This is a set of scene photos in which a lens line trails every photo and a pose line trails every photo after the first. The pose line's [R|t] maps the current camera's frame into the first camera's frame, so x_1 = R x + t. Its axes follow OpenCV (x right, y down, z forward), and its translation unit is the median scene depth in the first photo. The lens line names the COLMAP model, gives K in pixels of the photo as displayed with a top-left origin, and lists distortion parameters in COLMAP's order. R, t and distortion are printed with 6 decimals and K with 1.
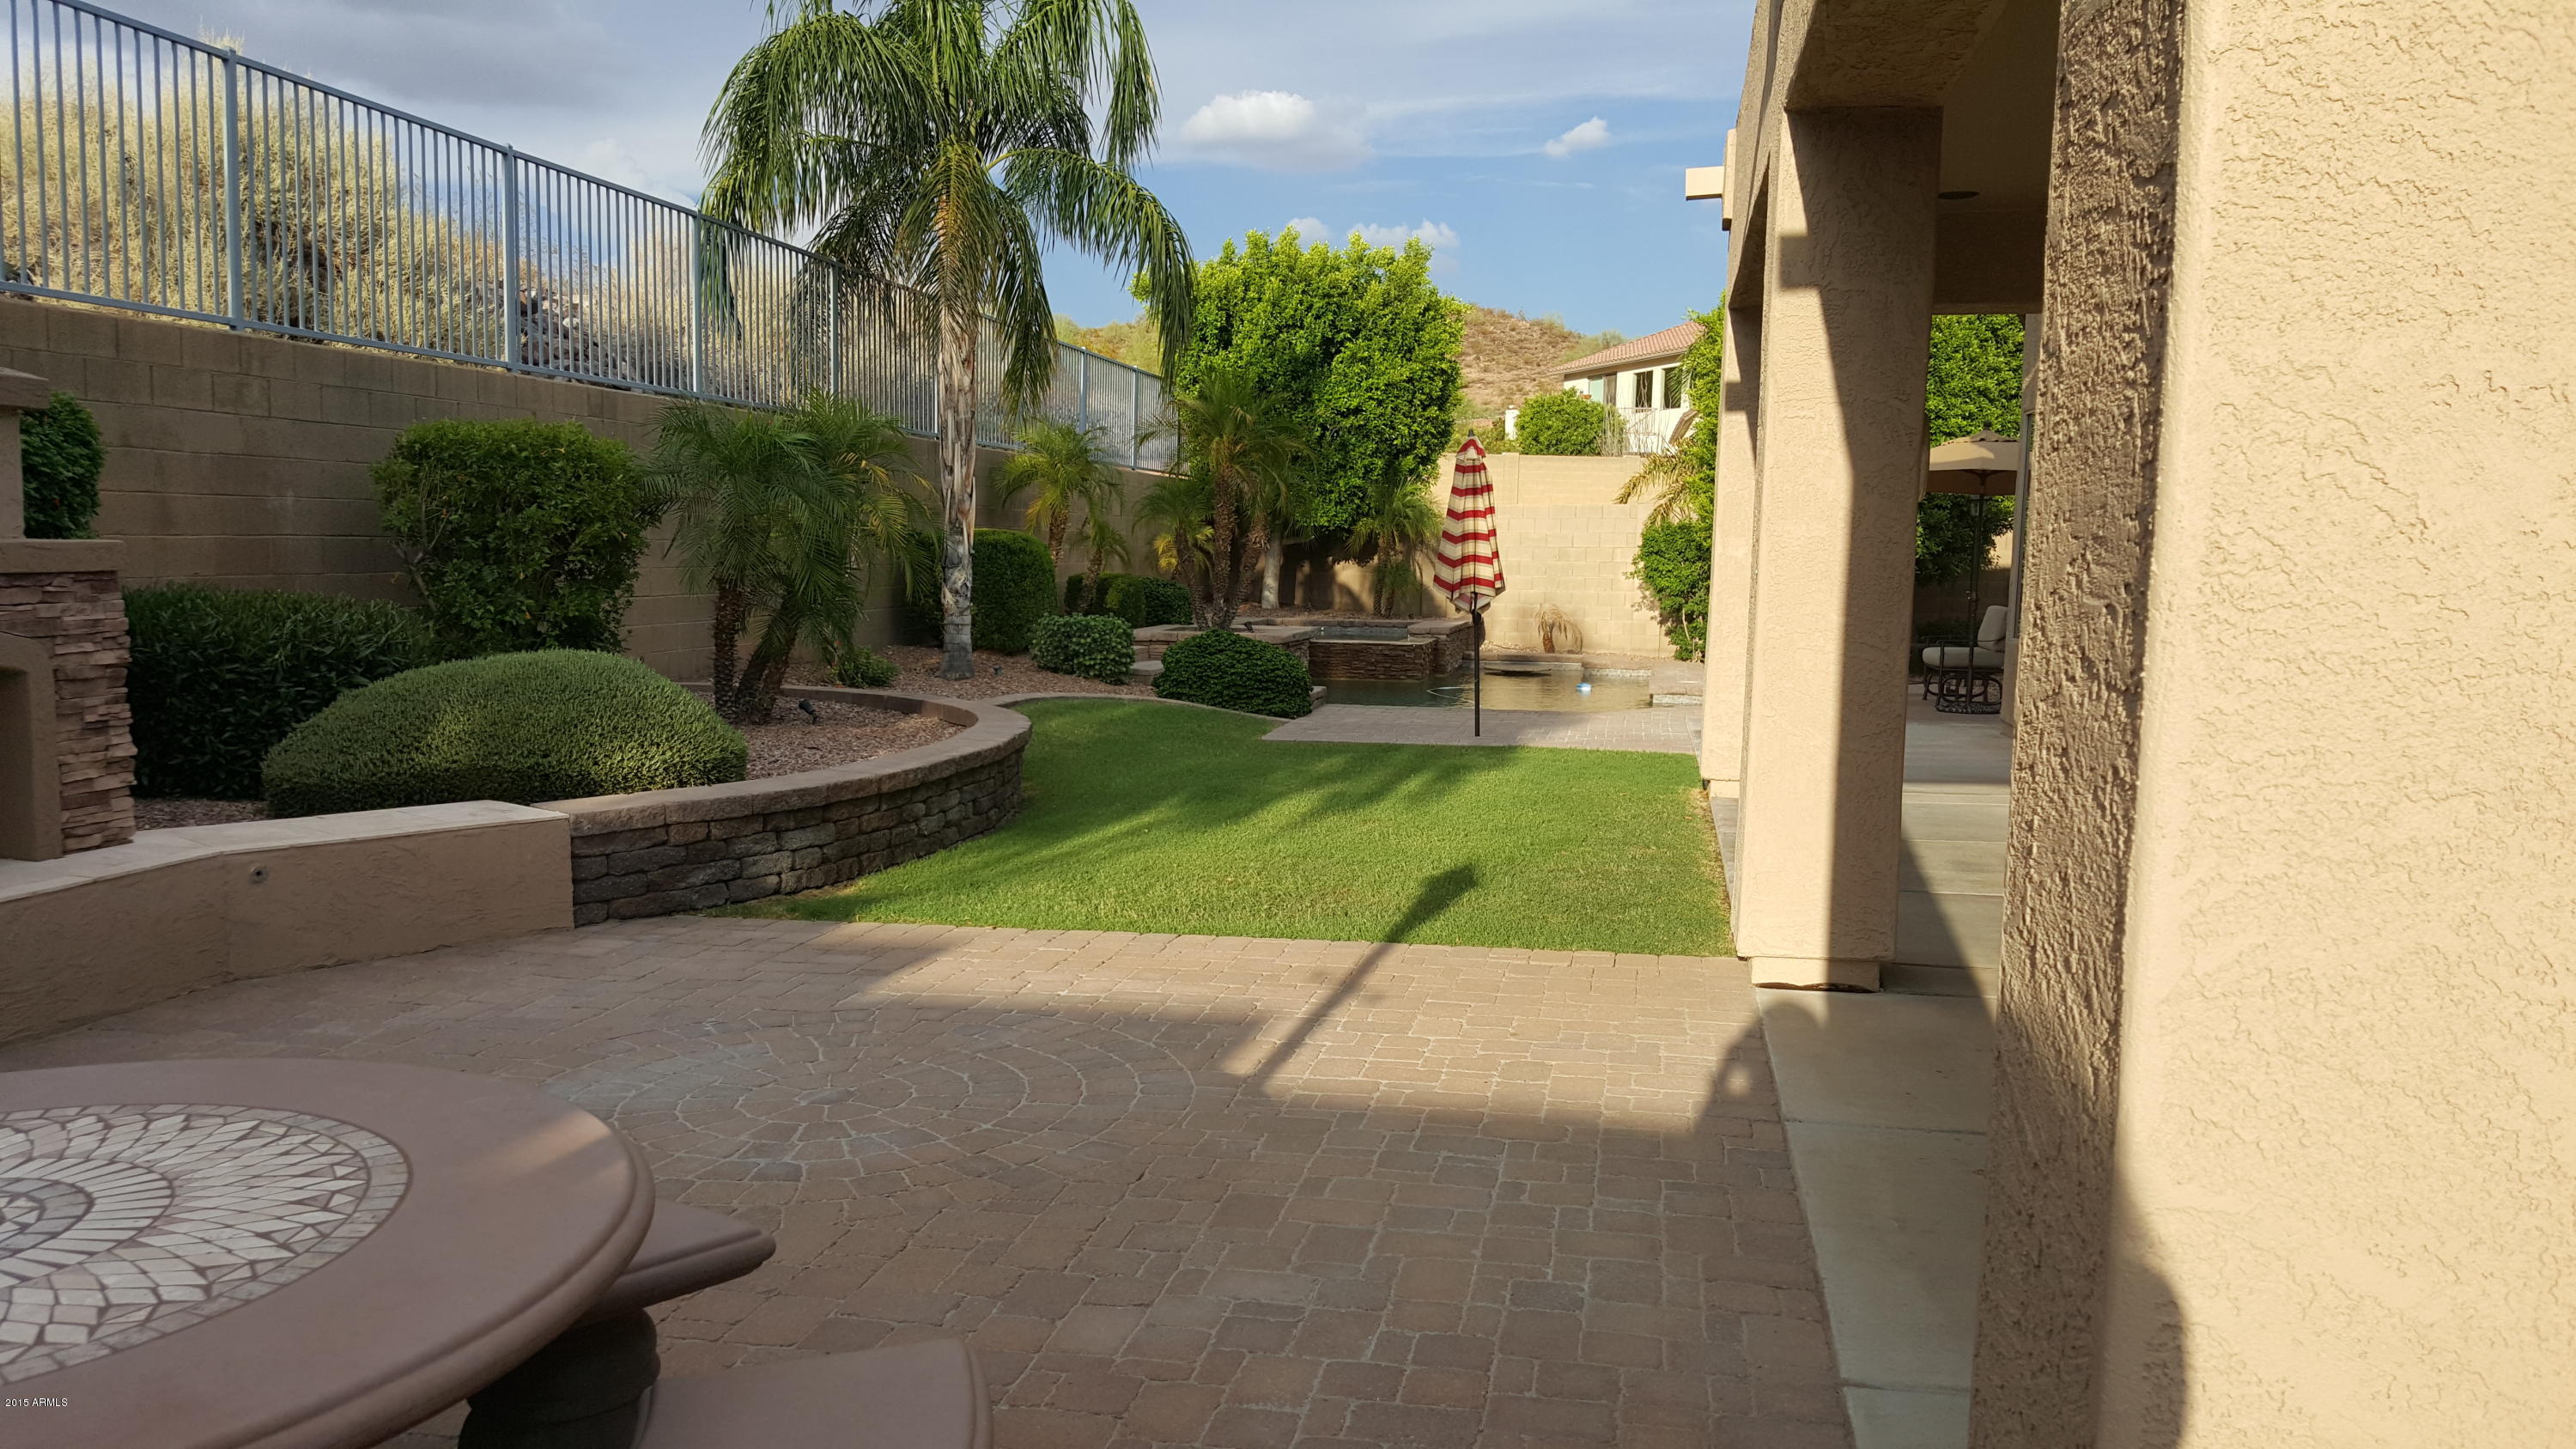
lens RADIAL K [[1928.3, 0, 1285.0], [0, 1928.3, 724.4], [0, 0, 1]] dist [0.042156, -0.021618]
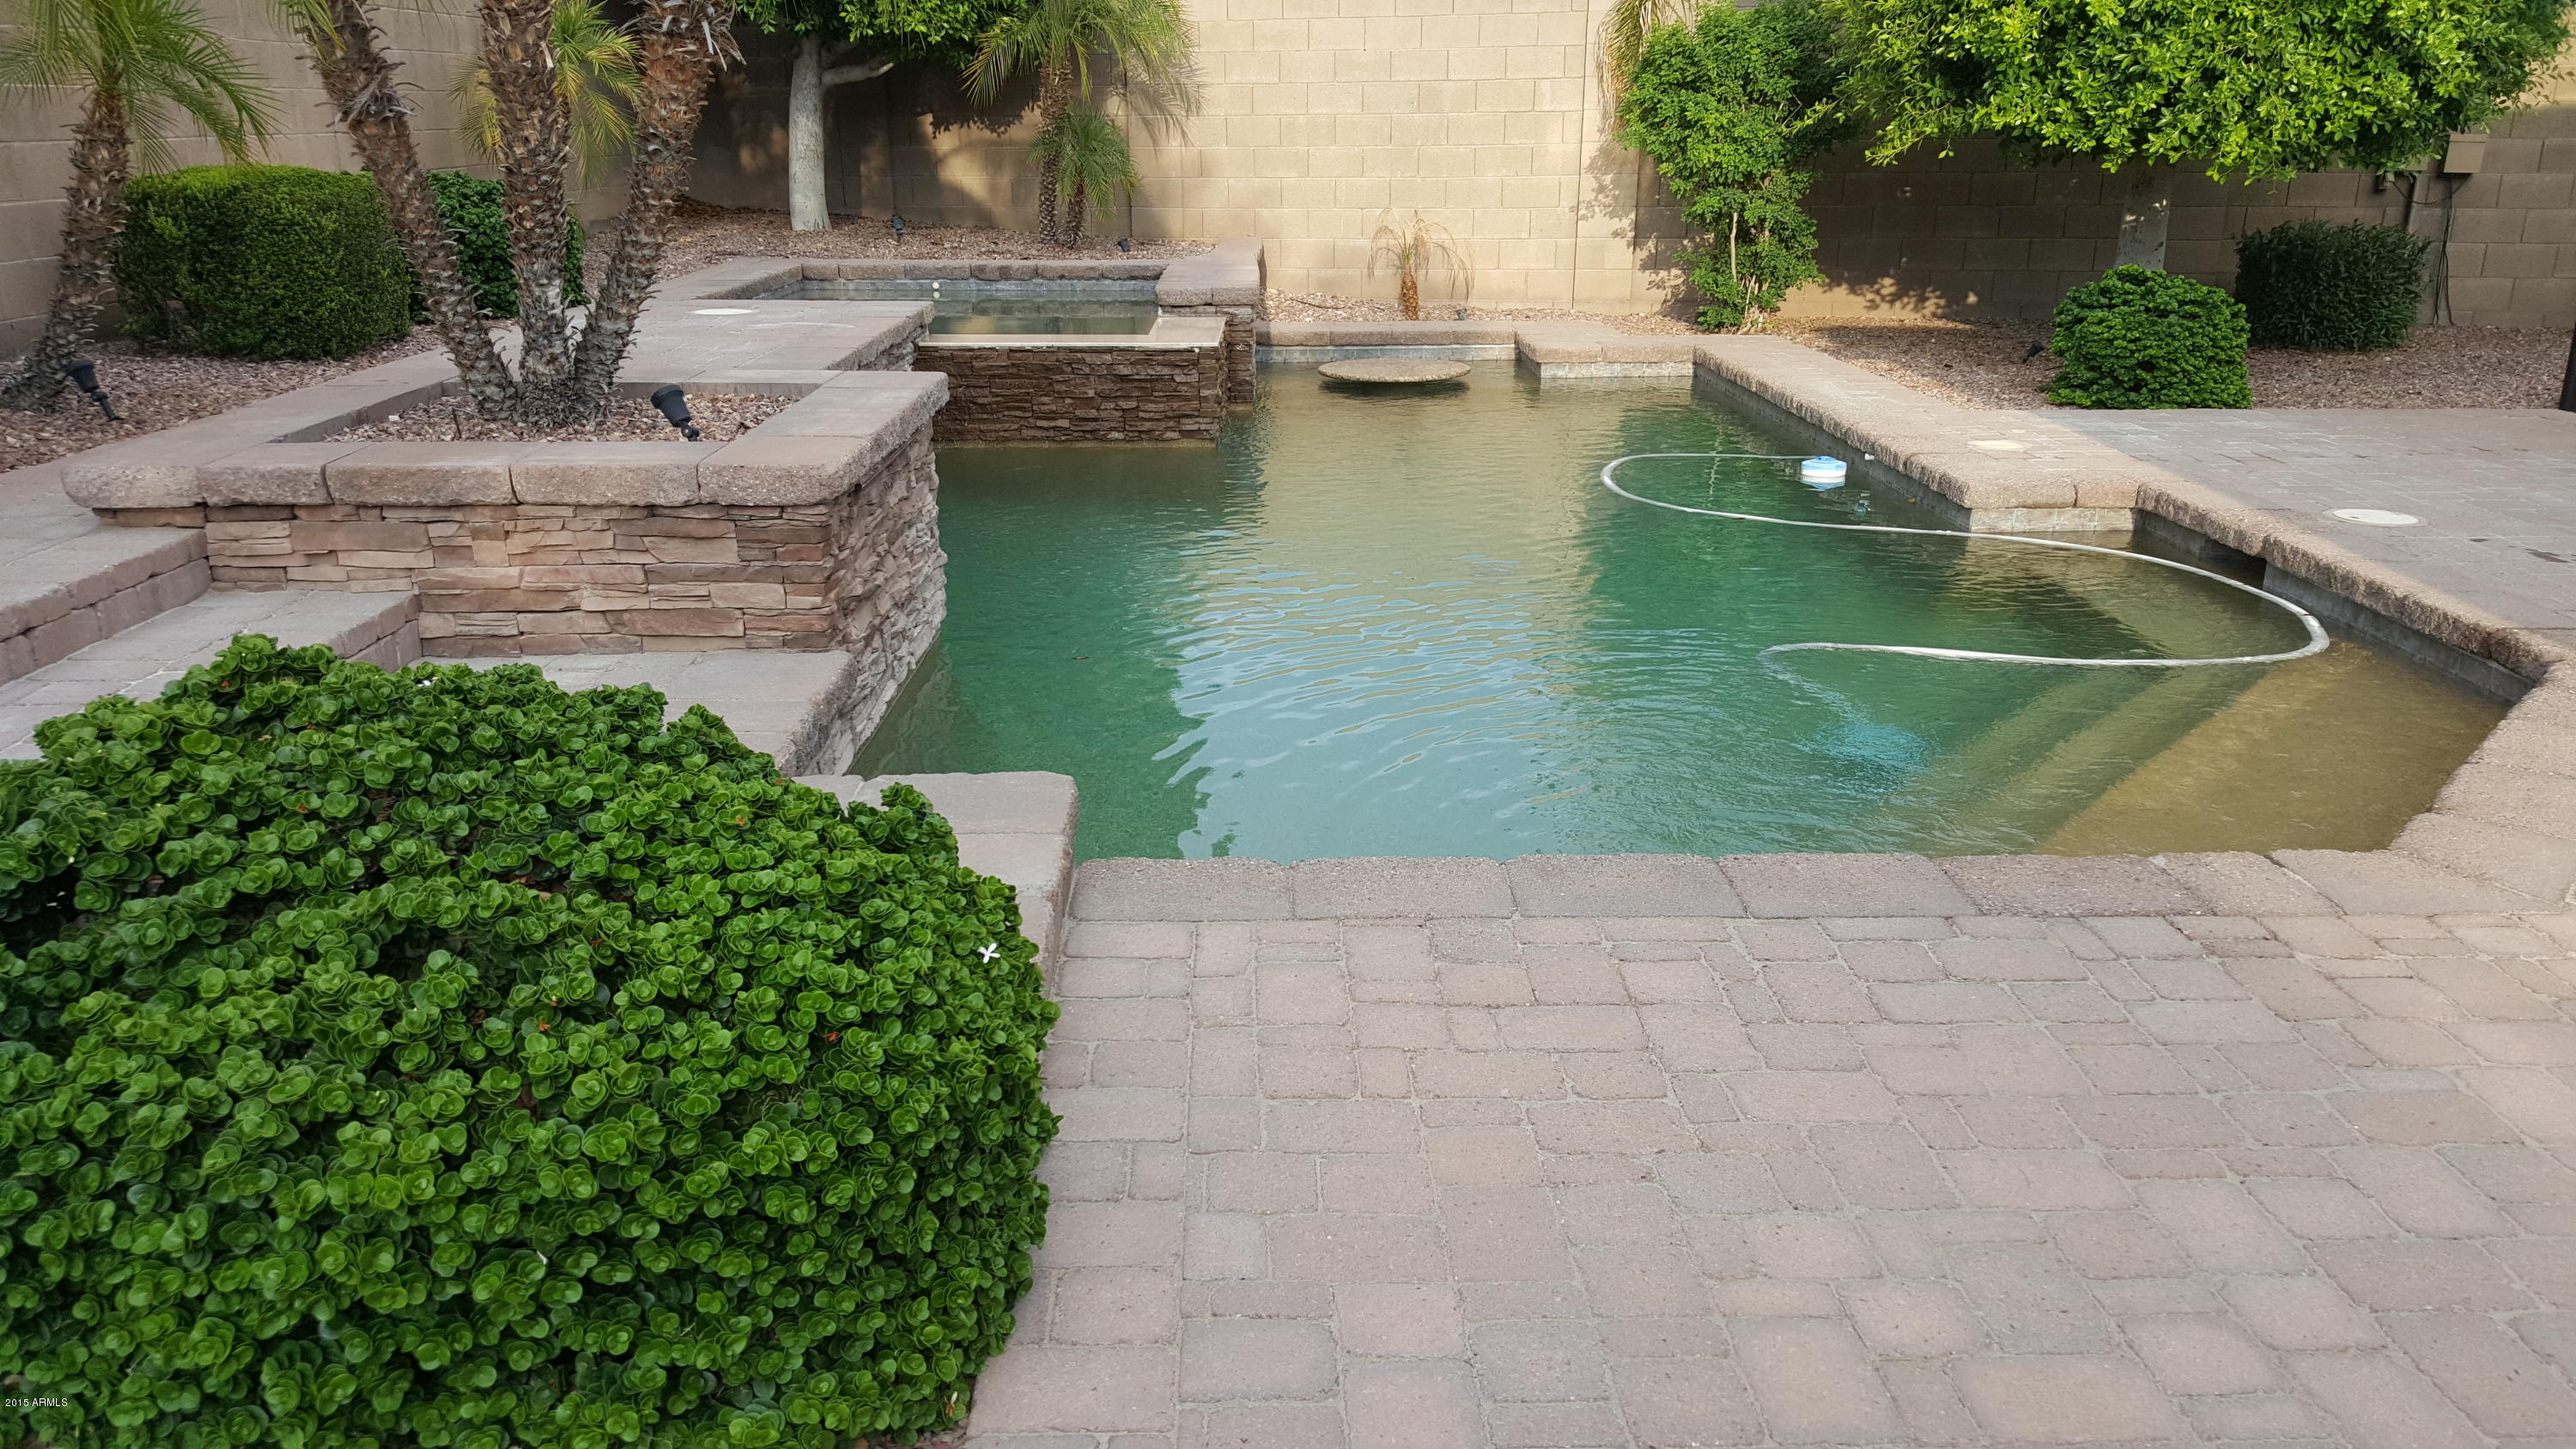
lens RADIAL K [[1928.3, 0, 1293.5], [0, 1928.3, 718.2], [0, 0, 1]] dist [0.042156, -0.021618]
pose [[0.977834, -0.079160, 0.193842, 0.007735], [0.036870, 0.976411, 0.212750, -0.043119], [-0.206110, -0.200888, 0.957686, 0.539228]]
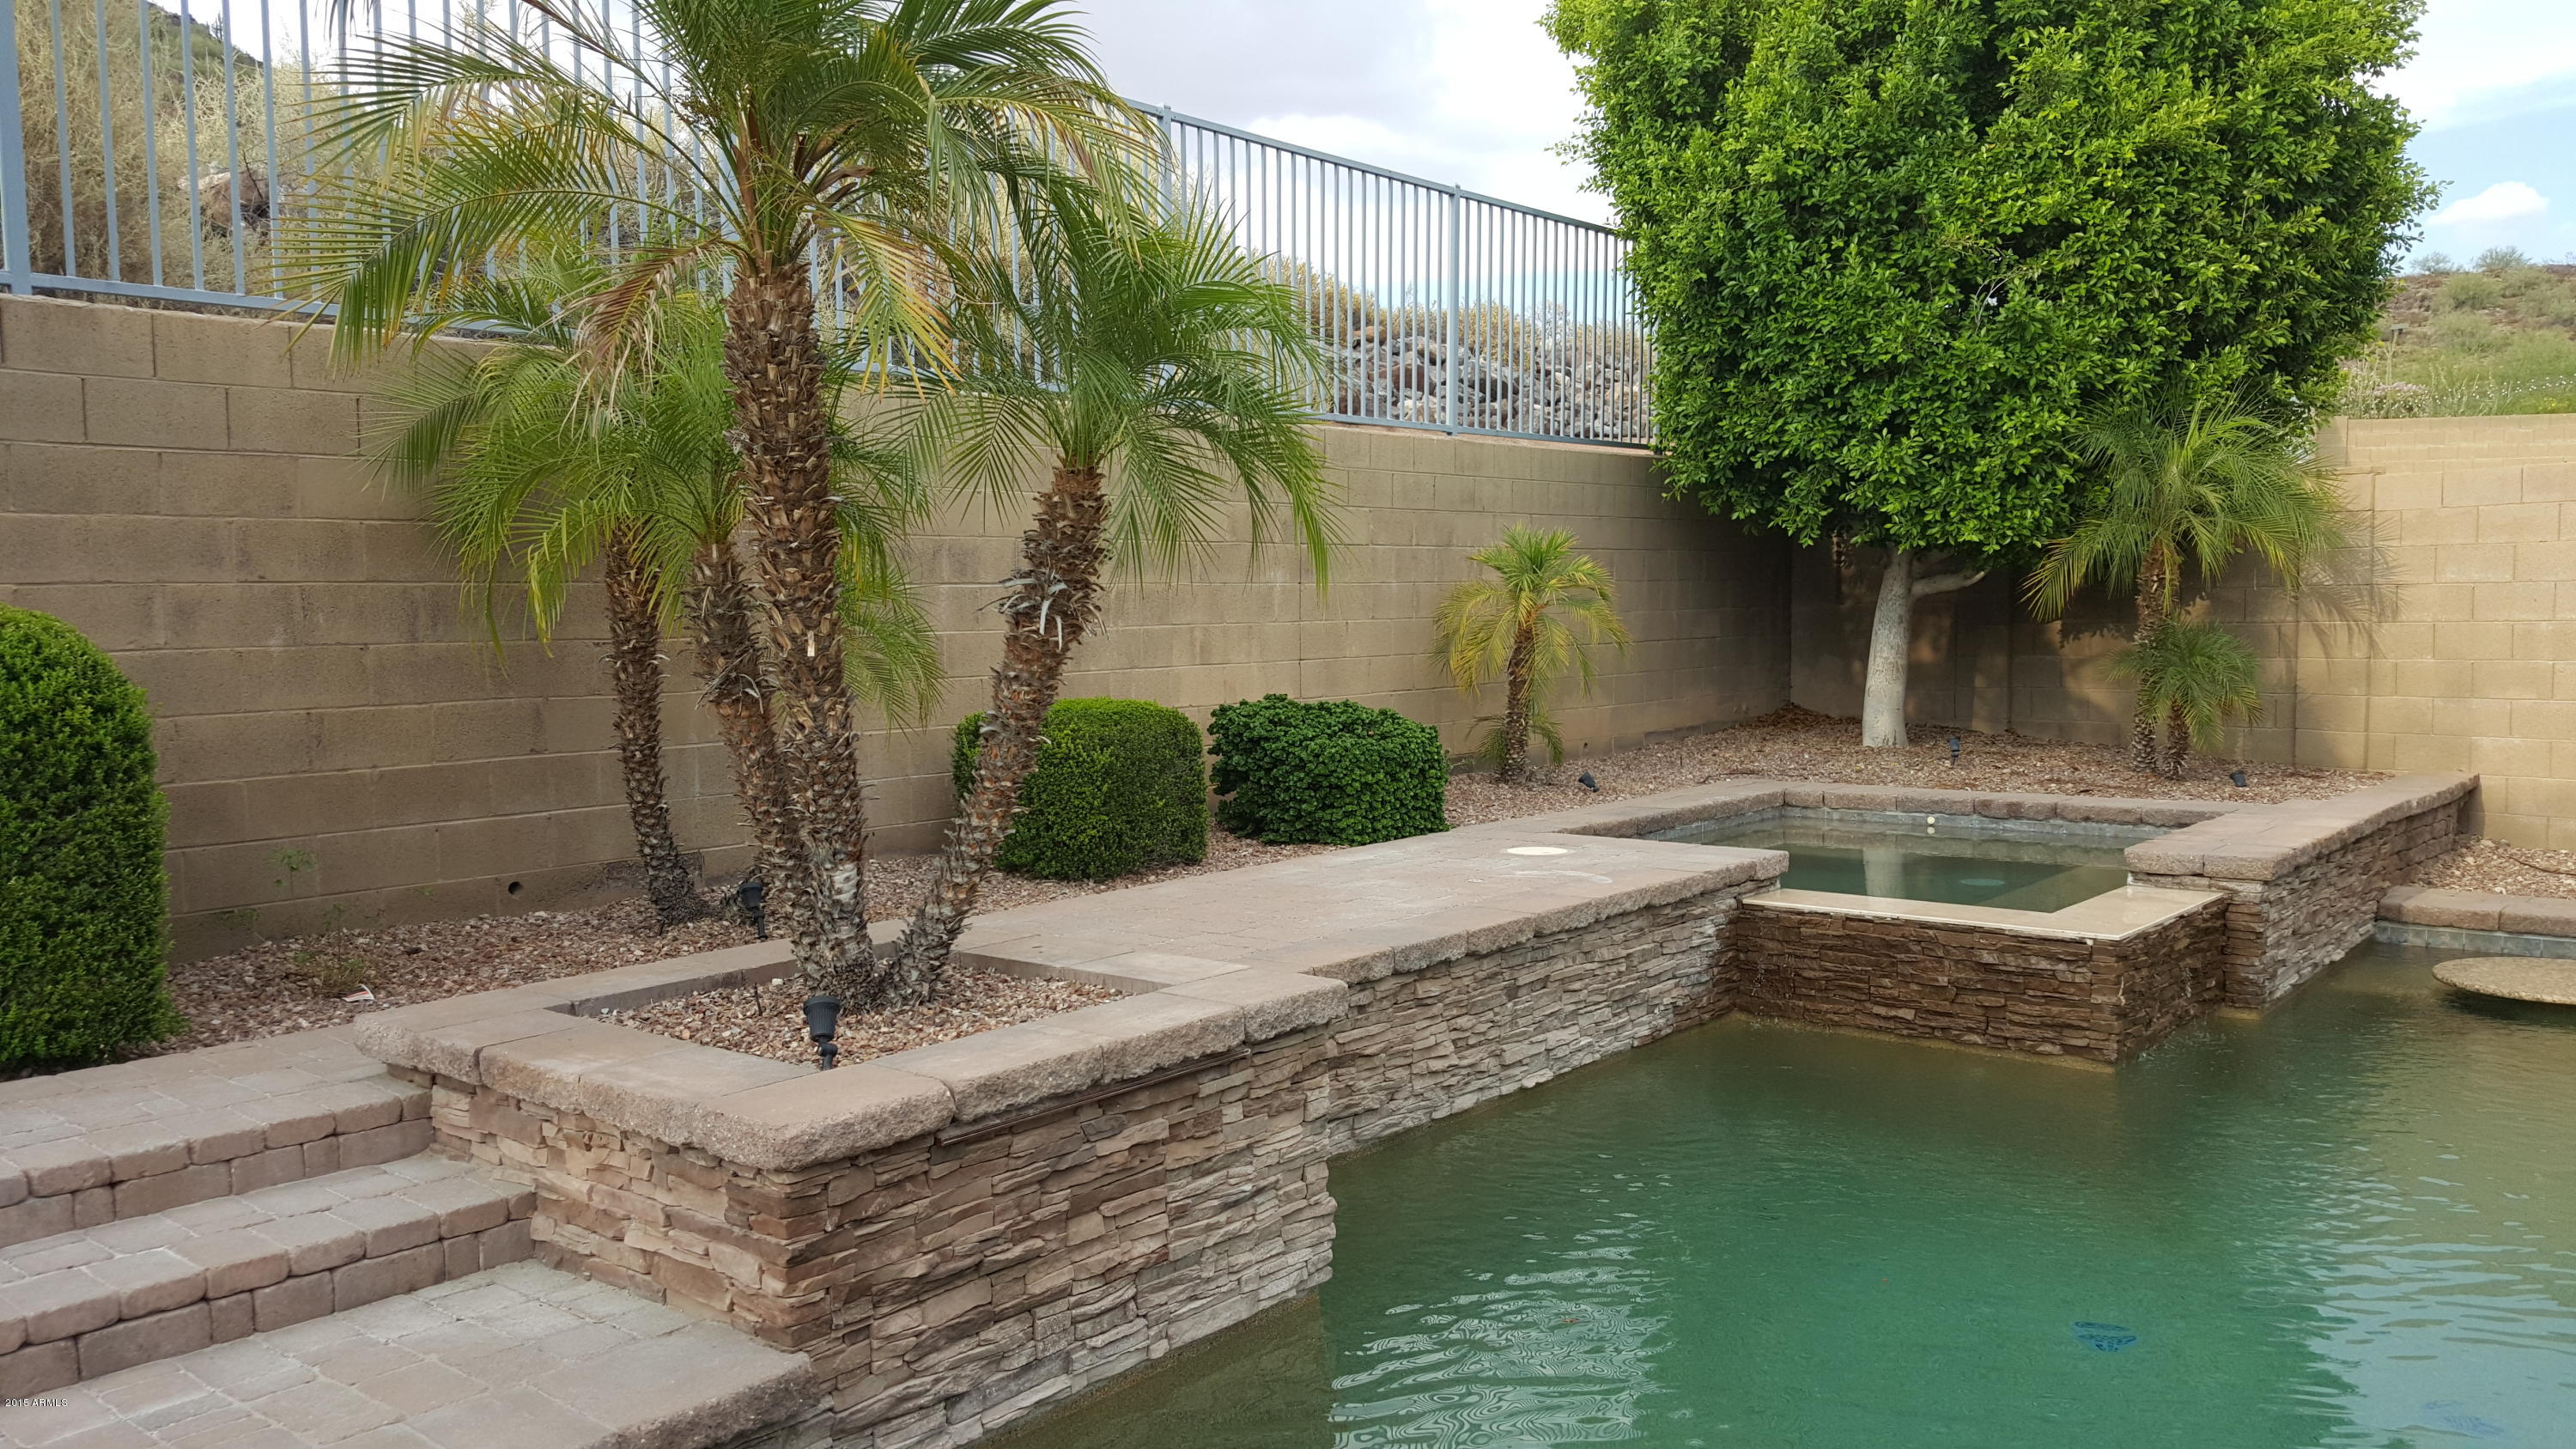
lens RADIAL K [[1928.3, 0, 1281.6], [0, 1928.3, 718.6], [0, 0, 1]] dist [0.042156, -0.021618]
pose [[0.878470, 0.001825, -0.477794, 0.084164], [-0.017916, 0.999415, -0.029122, -0.054106], [0.477461, 0.034143, 0.877989, 0.594445]]
